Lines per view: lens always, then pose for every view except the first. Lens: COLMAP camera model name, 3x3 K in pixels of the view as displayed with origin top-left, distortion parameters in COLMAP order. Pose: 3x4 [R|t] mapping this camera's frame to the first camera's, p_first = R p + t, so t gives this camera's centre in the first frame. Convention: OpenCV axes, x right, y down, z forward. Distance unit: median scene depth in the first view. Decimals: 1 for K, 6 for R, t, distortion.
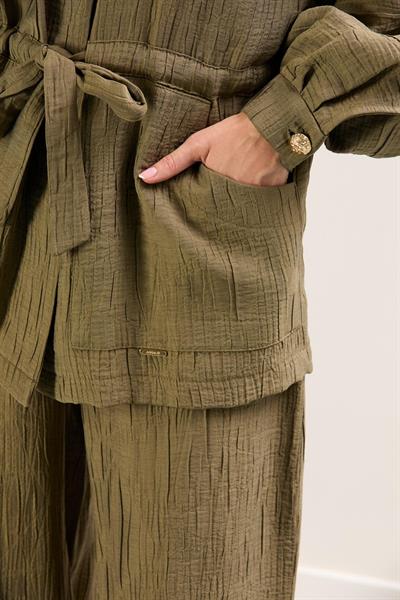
lens RADIAL K [[1801.9, 0, 200.0], [0, 1801.9, 300.0], [0, 0, 1]] dist [0.000736, -0.022957]
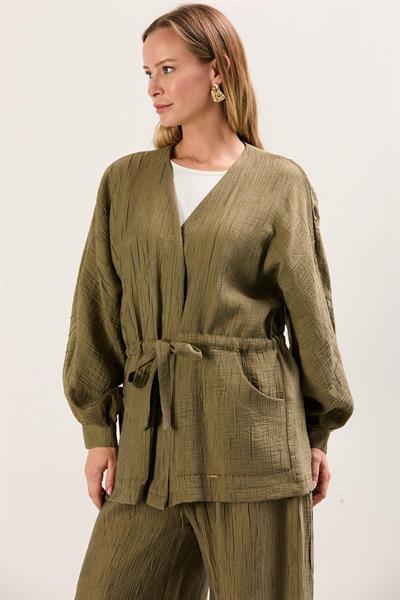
lens RADIAL K [[2100.5, 0, 200.0], [0, 2100.5, 300.0], [0, 0, 1]] dist [0.048884, 0.218523]
pose [[0.998003, -0.058686, -0.023353, 0.028572], [0.056995, 0.996094, -0.067440, -0.010734], [0.027220, 0.065975, 0.997450, -1.476924]]
